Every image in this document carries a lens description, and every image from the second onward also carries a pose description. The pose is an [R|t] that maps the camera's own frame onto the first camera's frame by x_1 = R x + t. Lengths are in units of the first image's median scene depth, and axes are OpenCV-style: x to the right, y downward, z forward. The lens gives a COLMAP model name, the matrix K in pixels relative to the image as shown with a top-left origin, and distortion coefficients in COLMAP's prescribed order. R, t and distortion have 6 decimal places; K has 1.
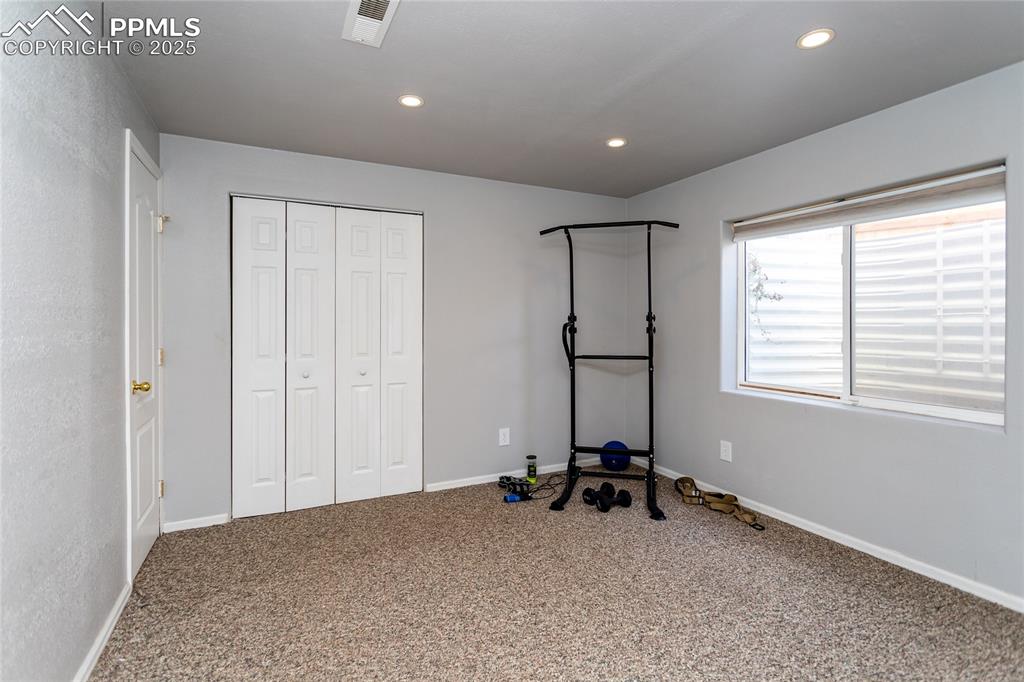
lens RADIAL K [[489.6, 0, 510.8], [0, 489.6, 321.4], [0, 0, 1]] dist [0.000719, 0.000345]
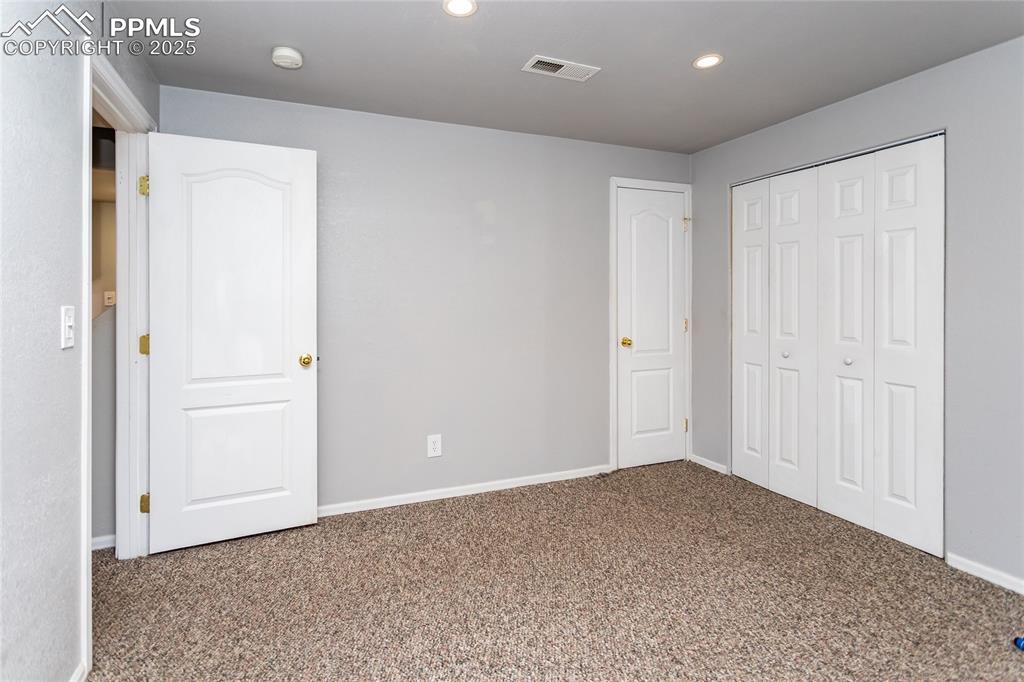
lens RADIAL K [[522.7, 0, 509.6], [0, 522.7, 297.5], [0, 0, 1]] dist [0.000178, -0.000095]
pose [[-0.062575, -0.000225, -0.998040, 0.682282], [0.001465, 0.999999, -0.000317, -0.001204], [0.998039, -0.001482, -0.062575, 0.587480]]
